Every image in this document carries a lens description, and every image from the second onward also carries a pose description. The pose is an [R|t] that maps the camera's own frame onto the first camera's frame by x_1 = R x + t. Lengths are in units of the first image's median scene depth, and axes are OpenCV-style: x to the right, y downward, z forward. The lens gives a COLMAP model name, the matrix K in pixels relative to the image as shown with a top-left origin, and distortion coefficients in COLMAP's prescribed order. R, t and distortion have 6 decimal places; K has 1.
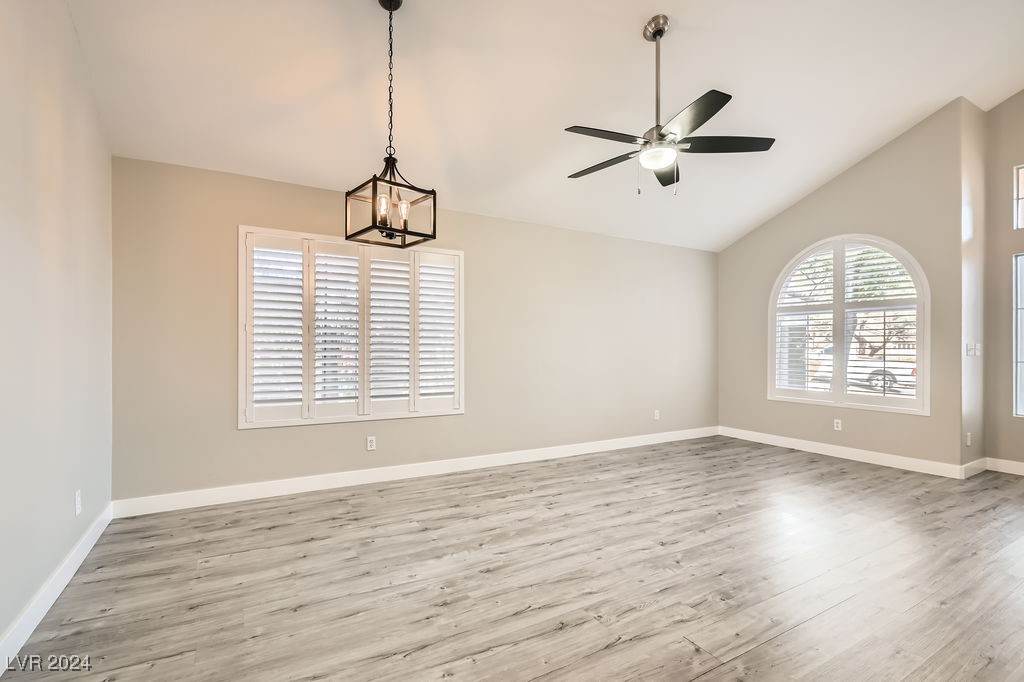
lens RADIAL K [[467.2, 0, 510.7], [0, 467.2, 347.6], [0, 0, 1]] dist [0.000177, -0.000262]
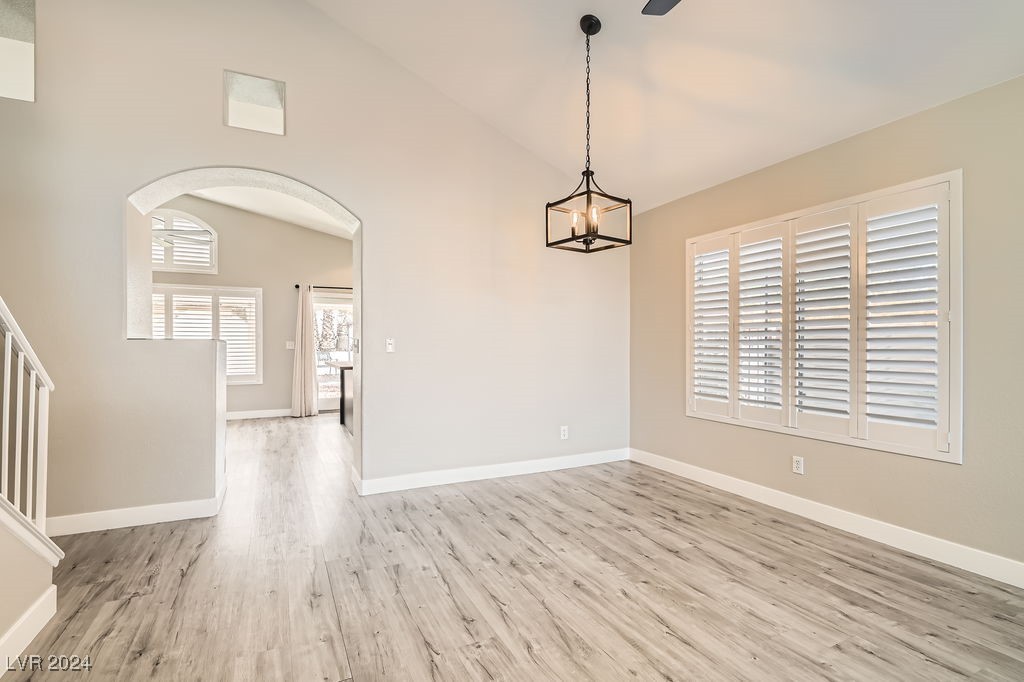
lens RADIAL K [[480.7, 0, 512.0], [0, 480.7, 341.0], [0, 0, 1]] dist [-0.001640, -0.000863]
pose [[-0.073669, -0.011985, -0.997211, 0.720749], [-0.001507, 0.999928, -0.011907, 0.005797], [0.997282, 0.000626, -0.073682, 0.740822]]
